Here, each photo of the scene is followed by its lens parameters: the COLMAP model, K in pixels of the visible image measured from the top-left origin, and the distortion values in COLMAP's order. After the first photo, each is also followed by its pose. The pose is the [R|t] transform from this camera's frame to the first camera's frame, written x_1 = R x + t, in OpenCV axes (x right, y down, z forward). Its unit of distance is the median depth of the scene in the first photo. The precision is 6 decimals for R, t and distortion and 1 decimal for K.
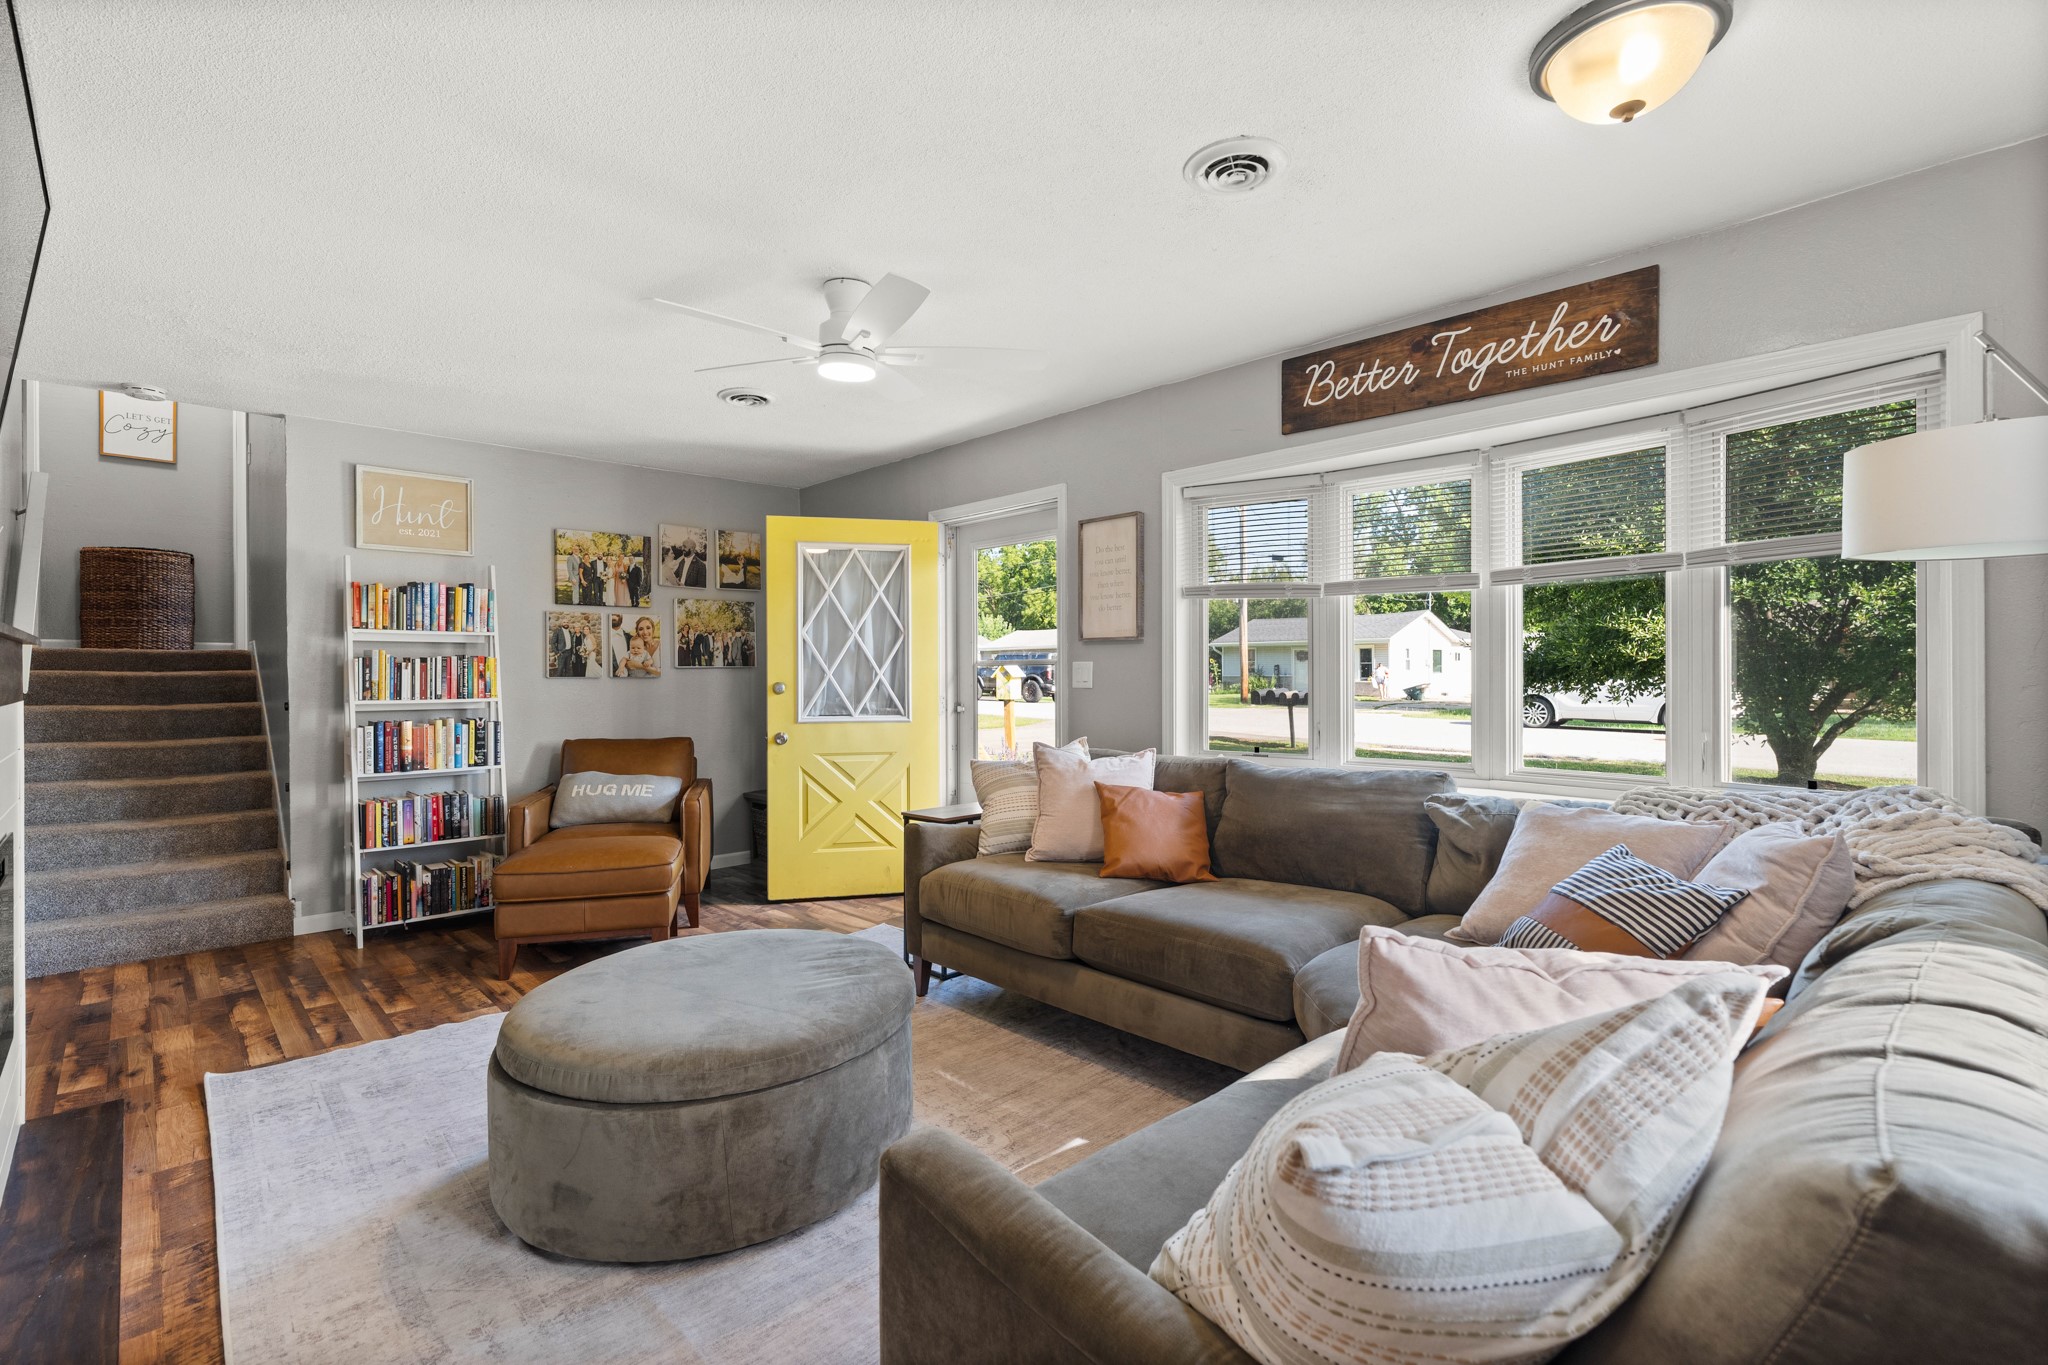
lens RADIAL K [[933.7, 0, 1005.1], [0, 933.7, 674.0], [0, 0, 1]] dist [-0.007242, 0.002497]
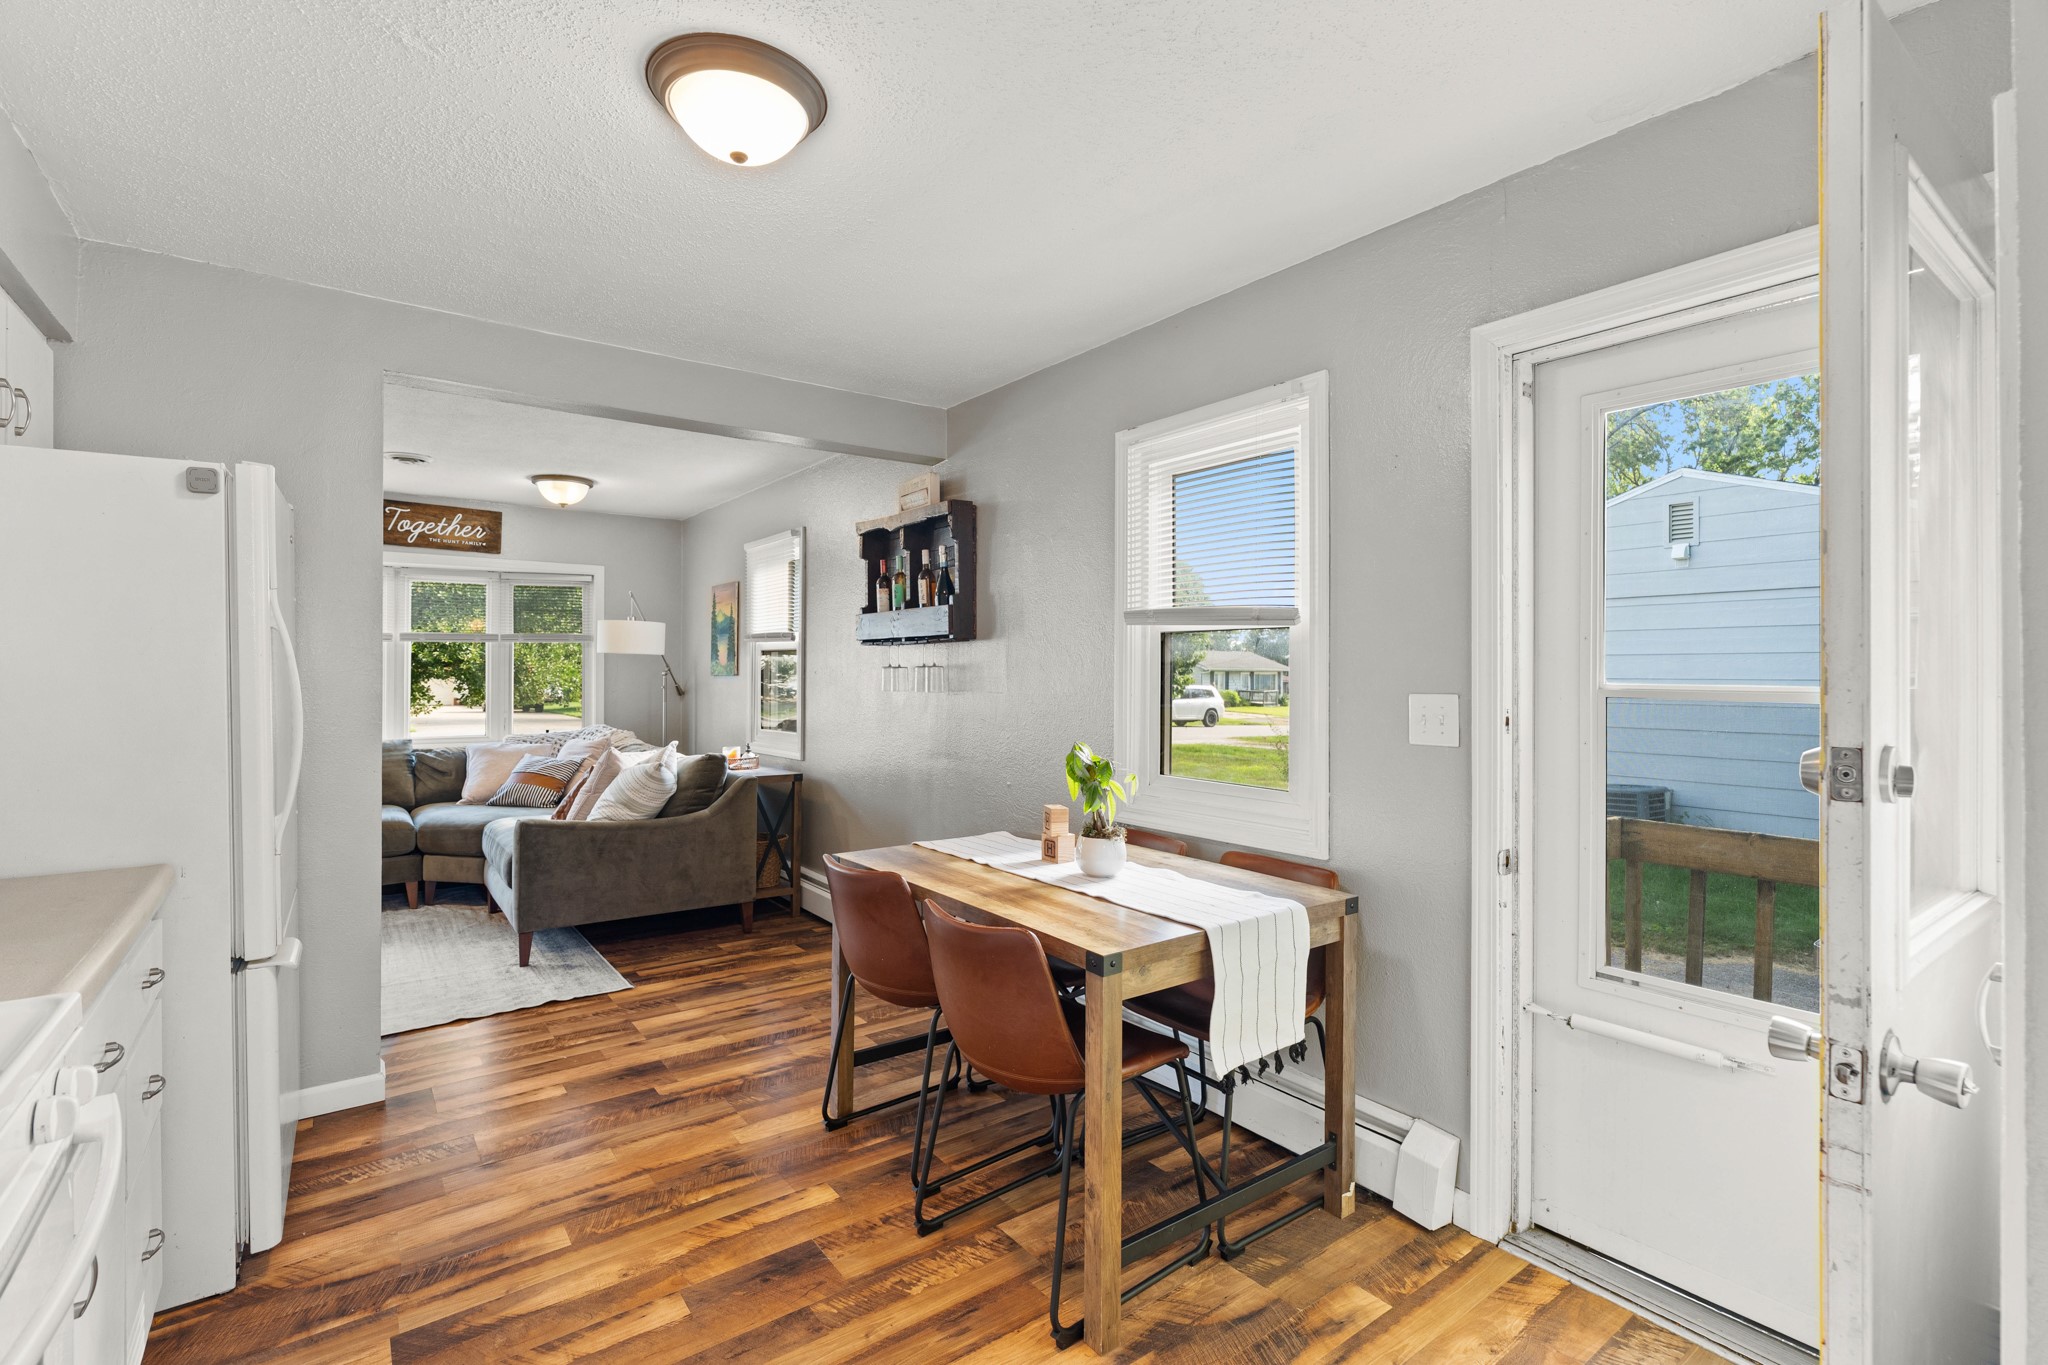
lens RADIAL K [[933.7, 0, 1032.3], [0, 933.7, 669.3], [0, 0, 1]] dist [-0.007242, 0.002497]
pose [[0.110334, 0.012441, 0.993817, -1.218801], [-0.002899, 0.999921, -0.012196, -0.018537], [-0.993890, -0.001535, 0.110361, -0.480710]]
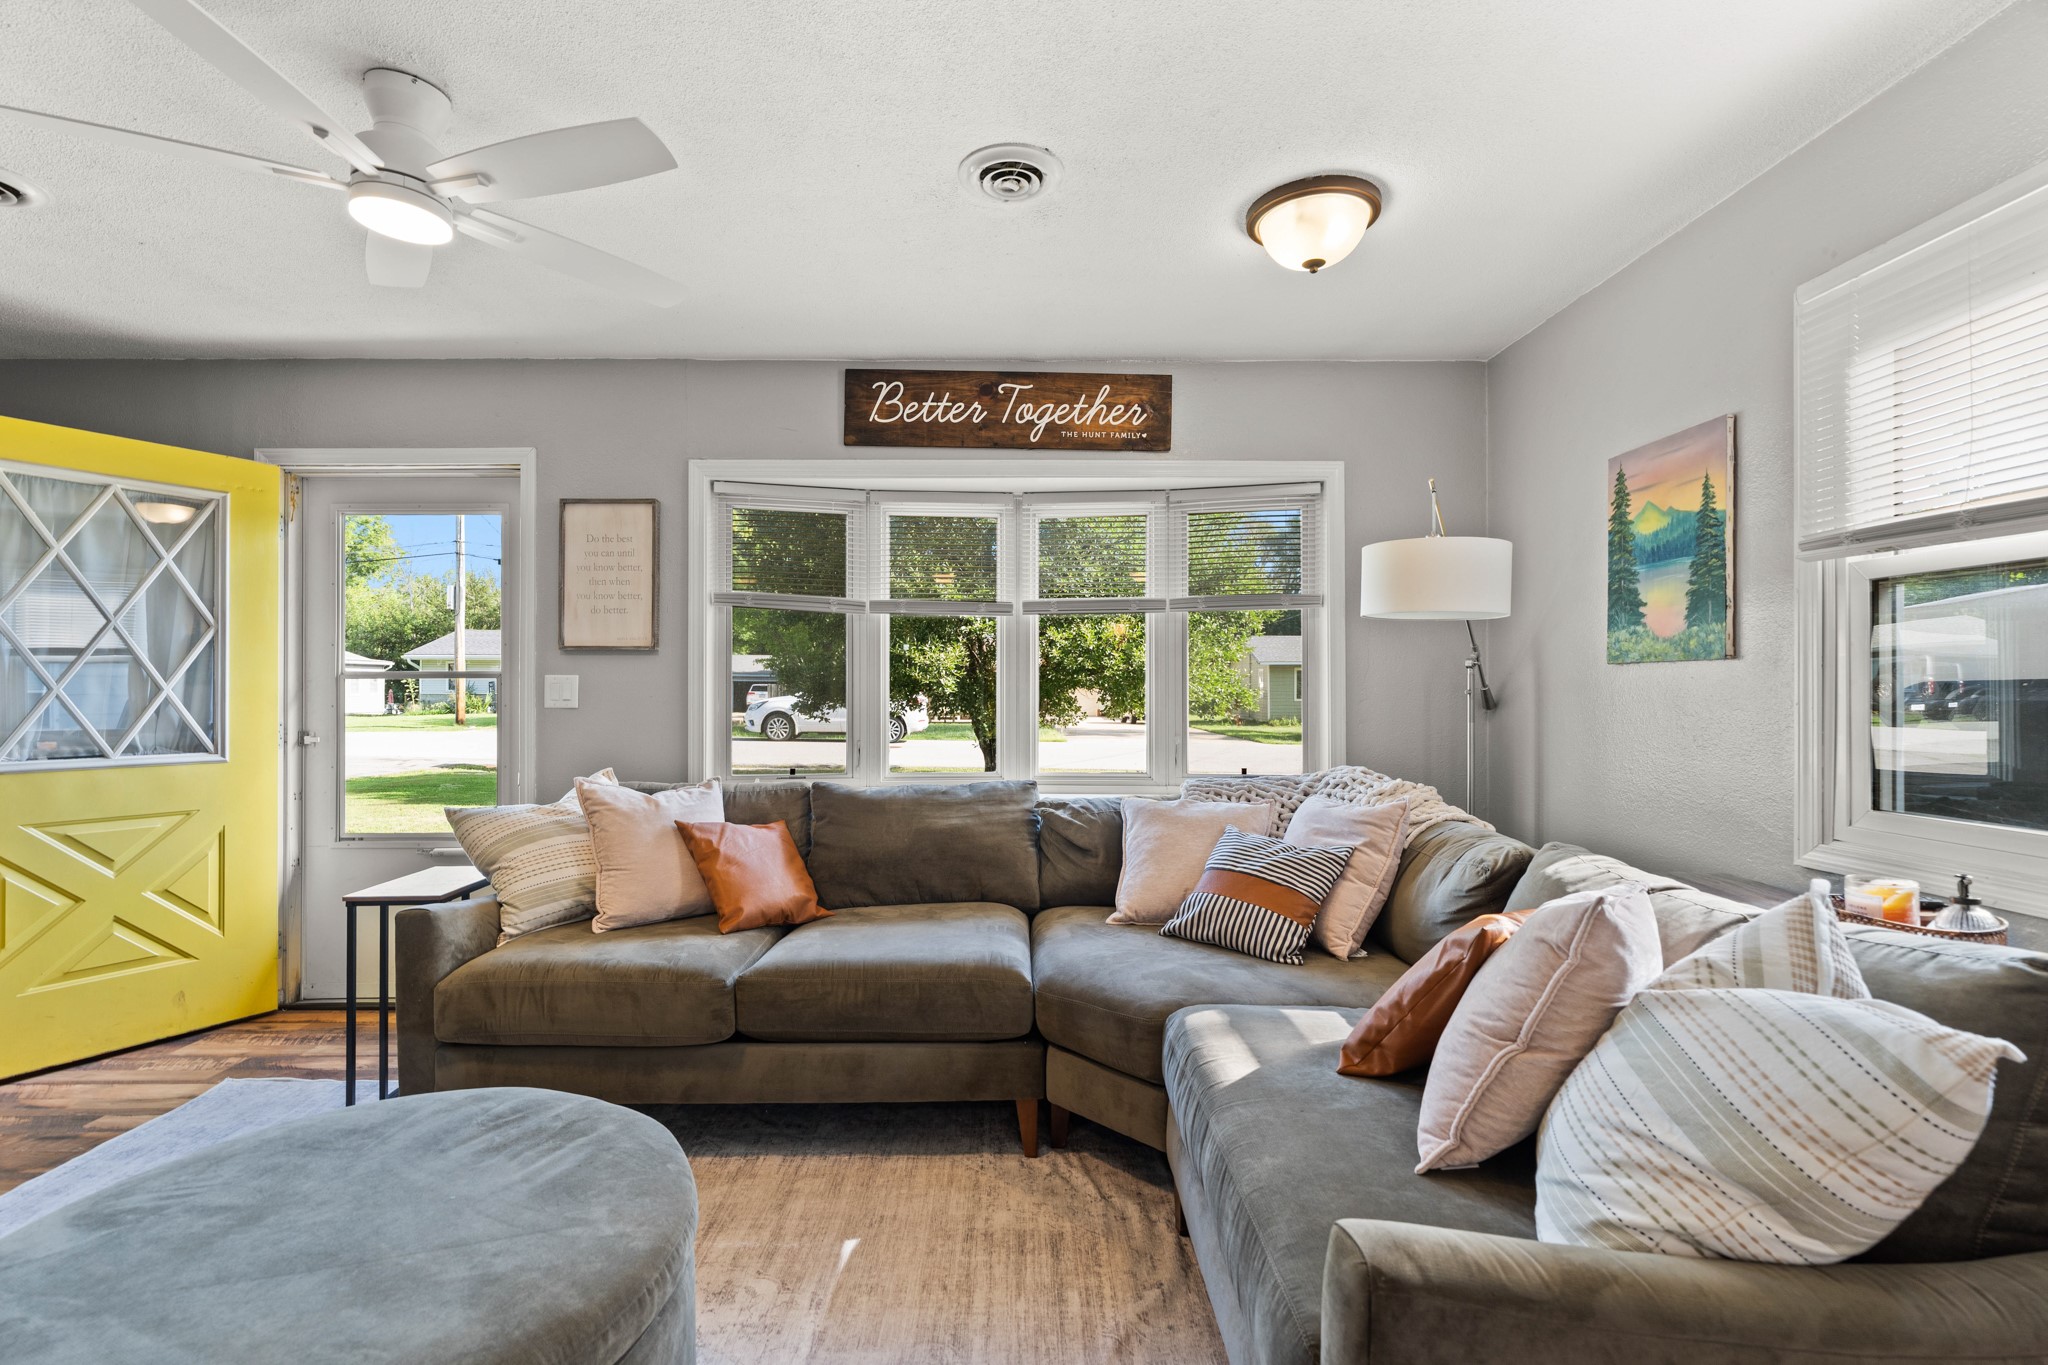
lens RADIAL K [[933.7, 0, 1024.1], [0, 933.7, 685.1], [0, 0, 1]] dist [-0.007242, 0.002497]
pose [[0.677453, 0.008284, 0.735519, -0.321134], [-0.002821, 0.999958, -0.008665, 0.001689], [-0.735560, 0.003796, 0.677448, 0.228553]]
